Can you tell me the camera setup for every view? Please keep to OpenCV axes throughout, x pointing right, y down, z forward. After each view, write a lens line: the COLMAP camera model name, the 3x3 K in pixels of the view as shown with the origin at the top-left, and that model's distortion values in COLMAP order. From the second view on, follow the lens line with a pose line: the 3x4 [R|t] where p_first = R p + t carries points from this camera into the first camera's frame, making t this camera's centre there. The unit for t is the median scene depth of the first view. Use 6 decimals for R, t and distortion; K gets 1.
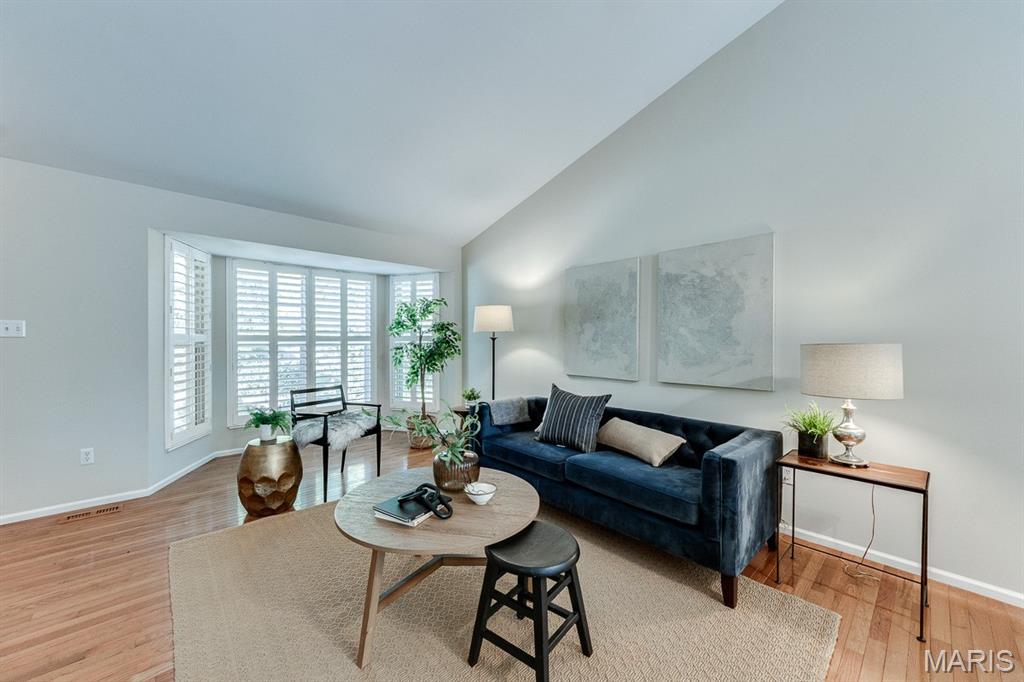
lens RADIAL K [[390.4, 0, 509.1], [0, 390.4, 341.0], [0, 0, 1]] dist [0.001116, 0.000194]
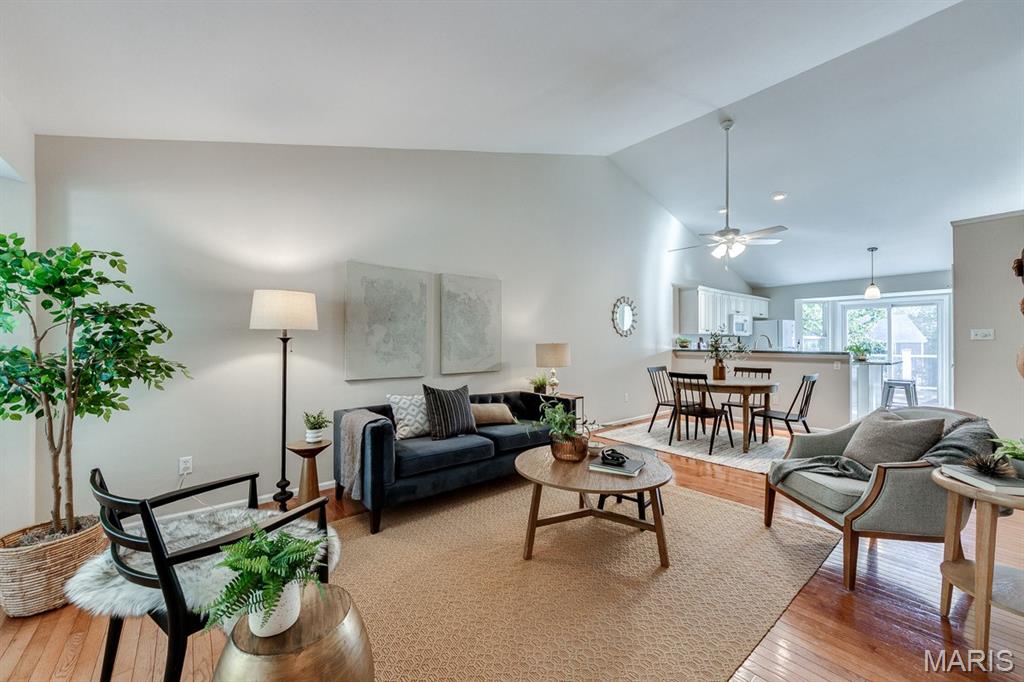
lens RADIAL K [[390.4, 0, 509.1], [0, 390.4, 341.0], [0, 0, 1]] dist [0.001116, 0.000194]
pose [[0.053914, 0.000822, 0.998545, -0.829132], [0.001899, 0.999998, -0.000926, -0.002454], [-0.998544, 0.001946, 0.053912, 0.672193]]
